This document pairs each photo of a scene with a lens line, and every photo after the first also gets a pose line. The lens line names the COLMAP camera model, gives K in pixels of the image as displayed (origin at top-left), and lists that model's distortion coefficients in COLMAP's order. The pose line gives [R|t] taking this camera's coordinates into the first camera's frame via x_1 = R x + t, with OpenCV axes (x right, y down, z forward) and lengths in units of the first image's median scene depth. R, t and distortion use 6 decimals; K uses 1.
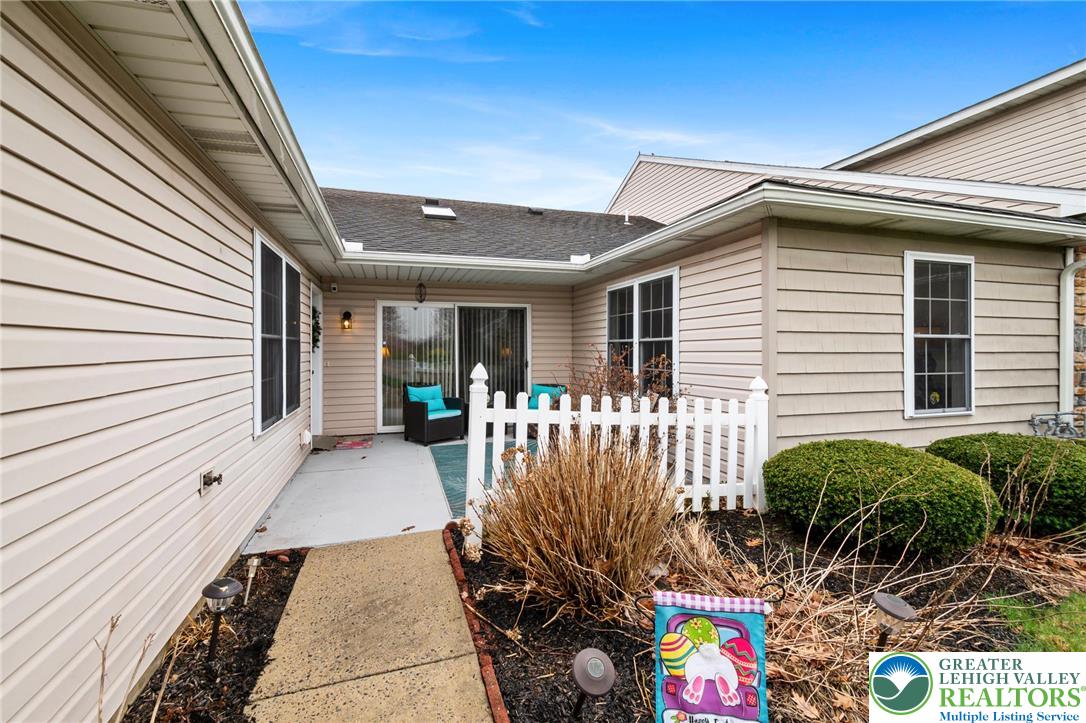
lens RADIAL K [[493.4, 0, 545.3], [0, 493.4, 353.4], [0, 0, 1]] dist [0.011111, -0.003962]
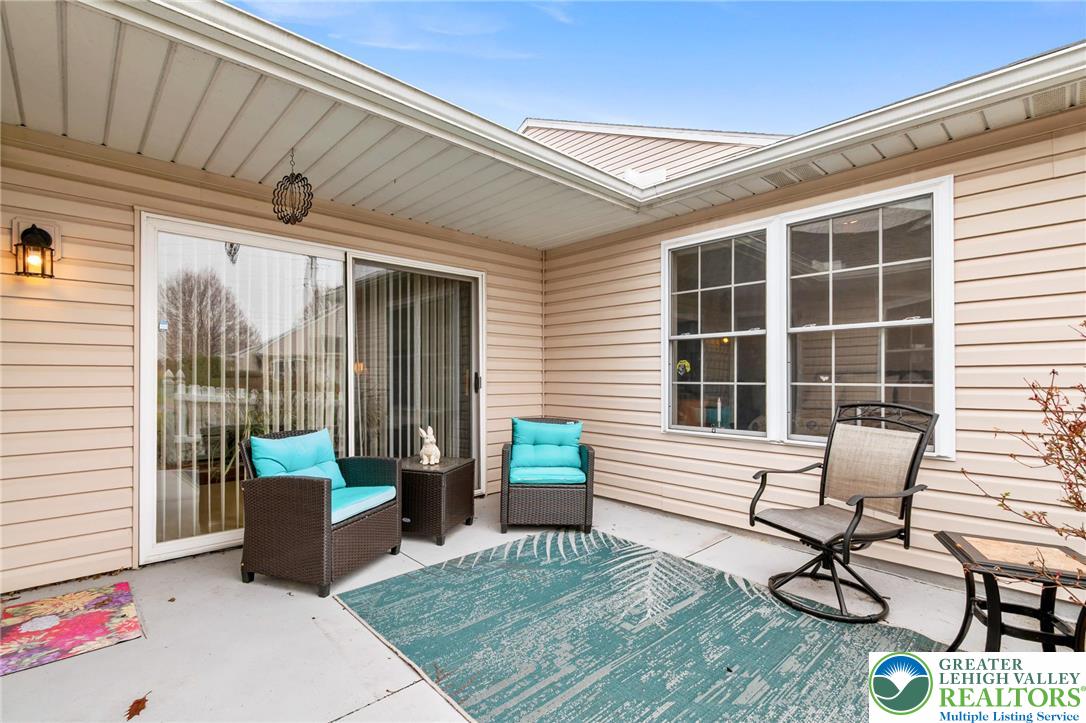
lens RADIAL K [[493.4, 0, 548.7], [0, 493.4, 375.7], [0, 0, 1]] dist [0.011111, -0.003962]
pose [[0.895212, -0.000056, 0.445640, -0.238541], [0.004039, 0.999960, -0.007988, 0.021693], [-0.445622, 0.008951, 0.895177, 0.539688]]
